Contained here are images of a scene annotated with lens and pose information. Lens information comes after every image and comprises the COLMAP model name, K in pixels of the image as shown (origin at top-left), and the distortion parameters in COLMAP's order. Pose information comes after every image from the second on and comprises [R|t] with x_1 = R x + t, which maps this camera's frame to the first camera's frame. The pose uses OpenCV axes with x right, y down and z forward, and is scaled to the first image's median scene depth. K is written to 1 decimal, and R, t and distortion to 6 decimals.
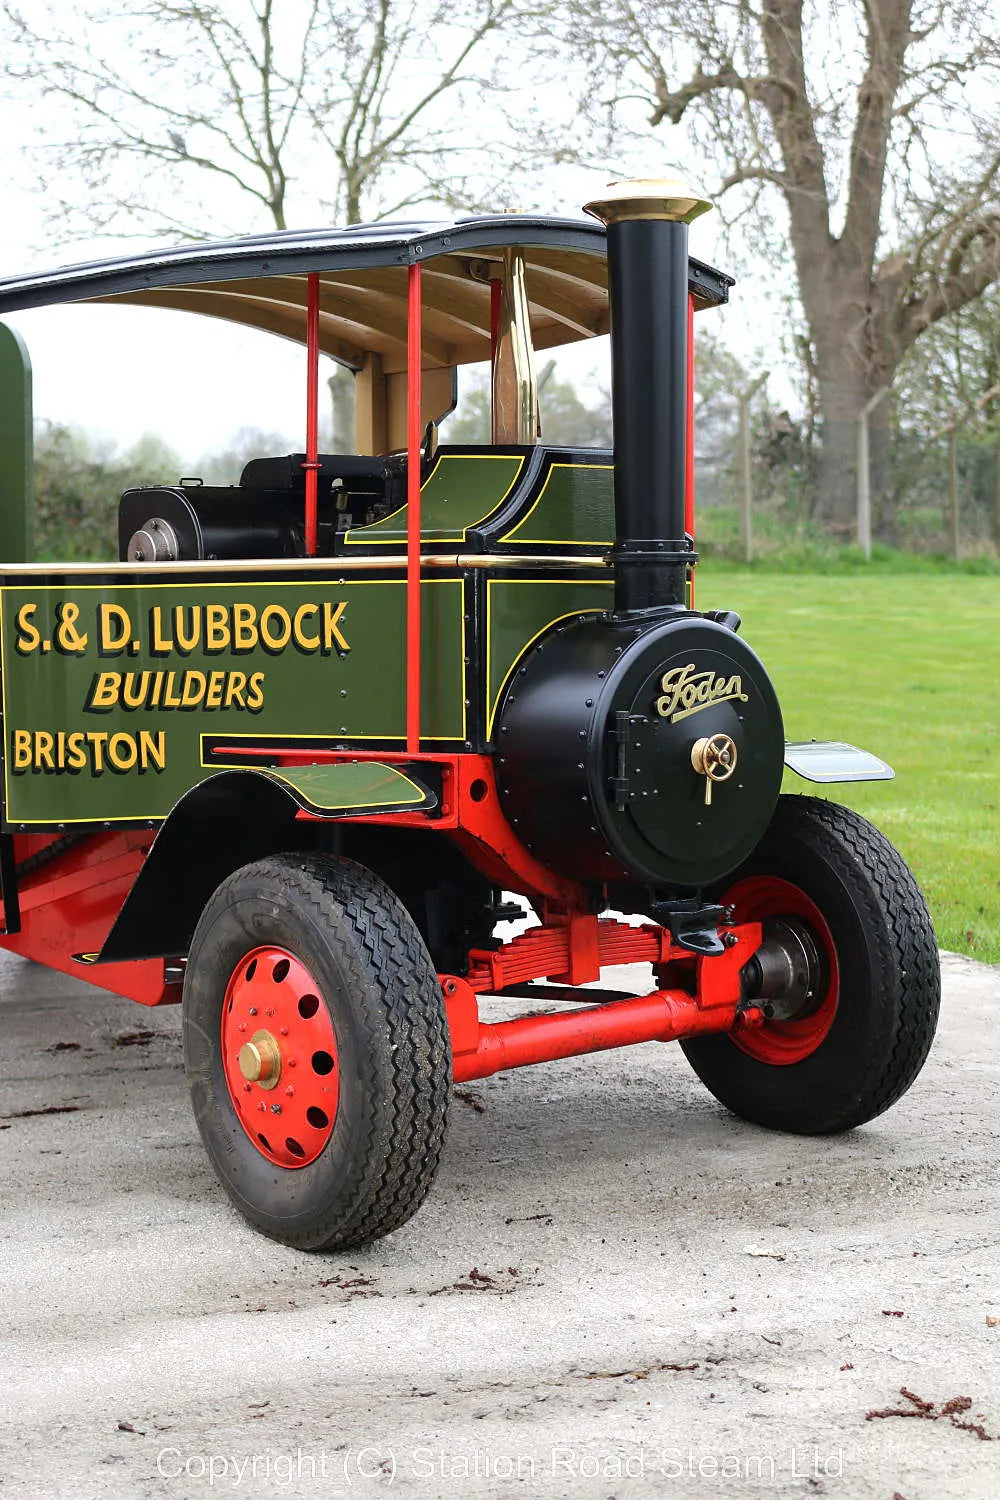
lens RADIAL K [[2546.4, 0, 500.0], [0, 2546.4, 750.0], [0, 0, 1]] dist [-0.003744, -0.114092]
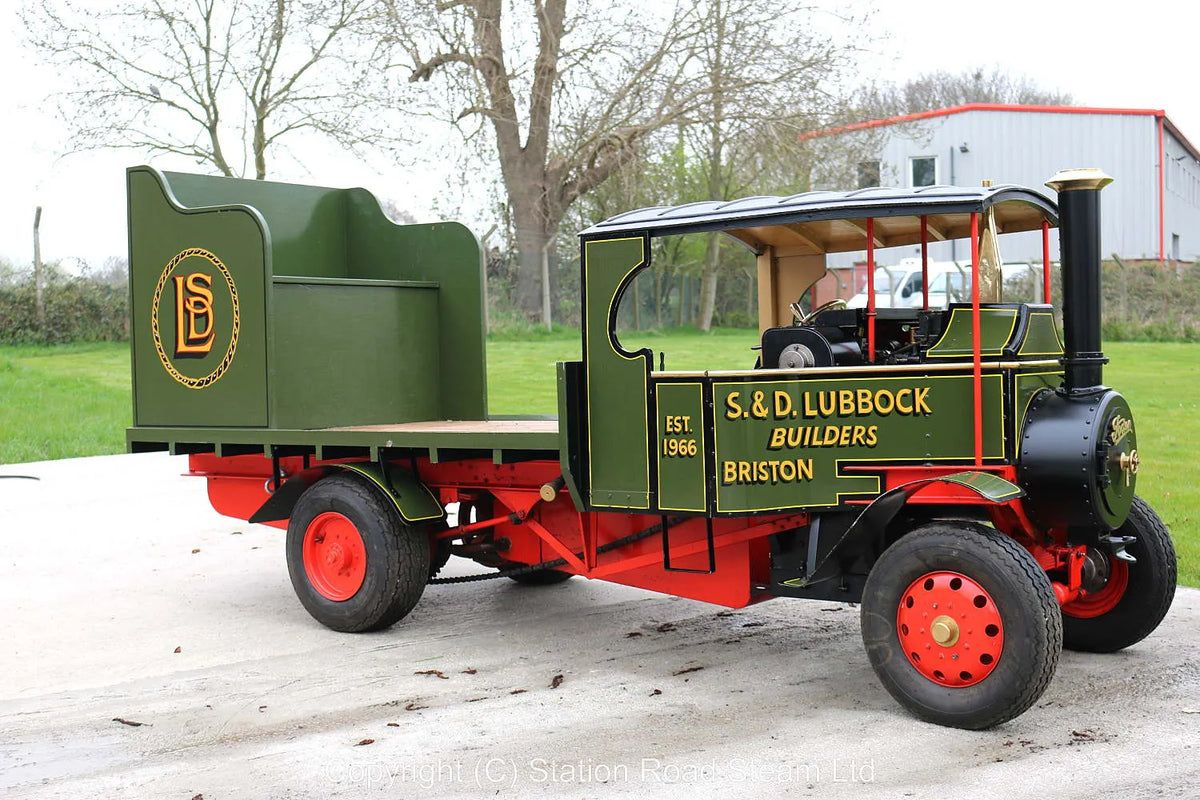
lens RADIAL K [[1497.4, 0, 600.0], [0, 1497.4, 400.0], [0, 0, 1]] dist [-0.080074, 0.013422]
pose [[0.975737, -0.029675, 0.216926, -0.514608], [0.035694, 0.999077, -0.023880, -0.029628], [-0.216017, 0.031044, 0.975896, -0.028903]]
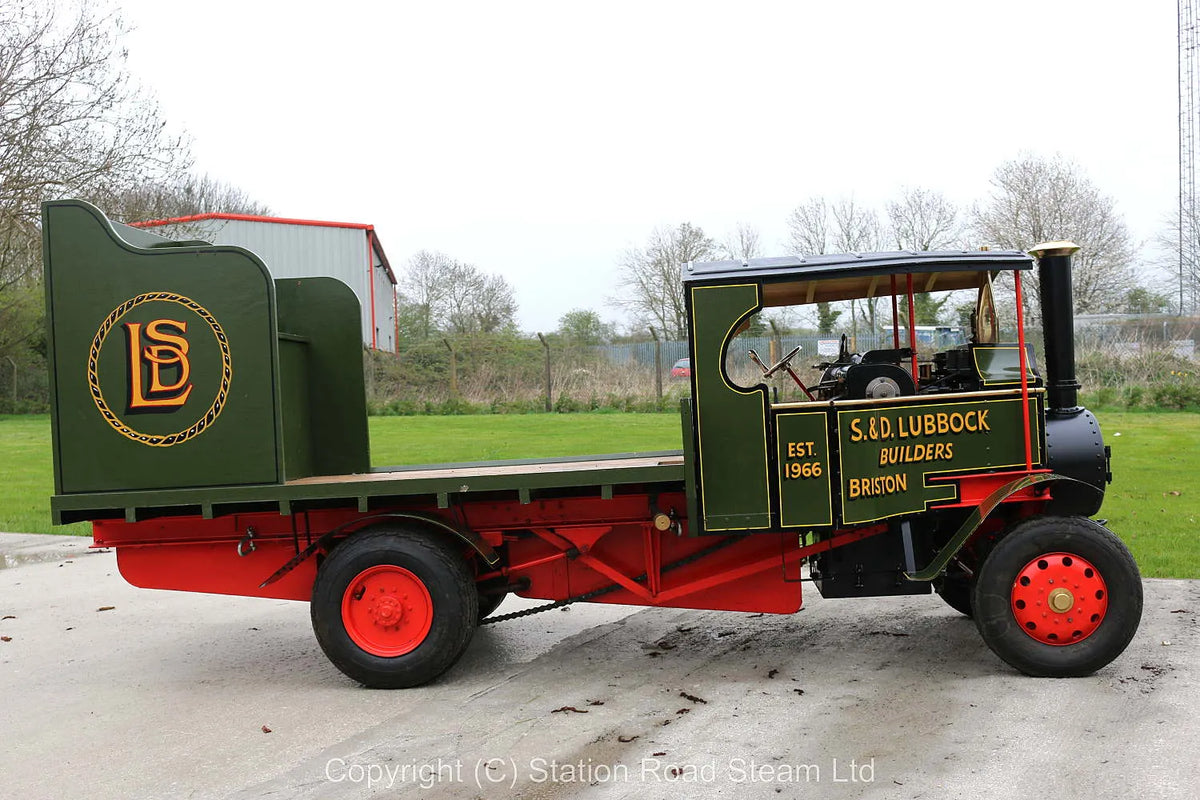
lens RADIAL K [[1306.6, 0, 584.2], [0, 1306.6, 402.2], [0, 0, 1]] dist [-0.087673, 0.000207]
pose [[0.713552, -0.034538, 0.699750, -1.105203], [0.090452, 0.994967, -0.043127, -0.045089], [-0.694739, 0.094067, 0.713084, 0.386743]]
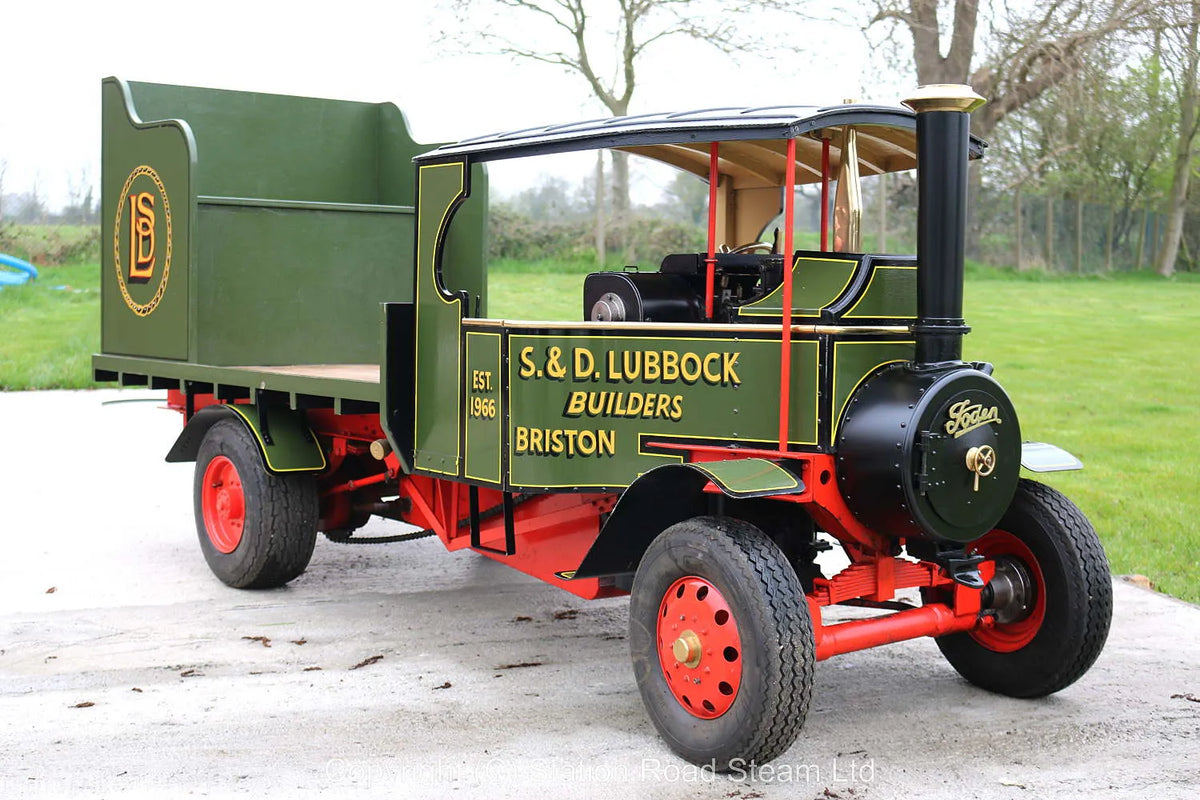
lens RADIAL K [[1669.2, 0, 600.0], [0, 1669.2, 400.0], [0, 0, 1]] dist [-0.056877, 0.039676]
pose [[0.997861, 0.020292, -0.062145, -0.077206], [-0.019715, 0.999757, 0.009889, -0.035772], [0.062331, -0.008643, 0.998018, -0.020286]]
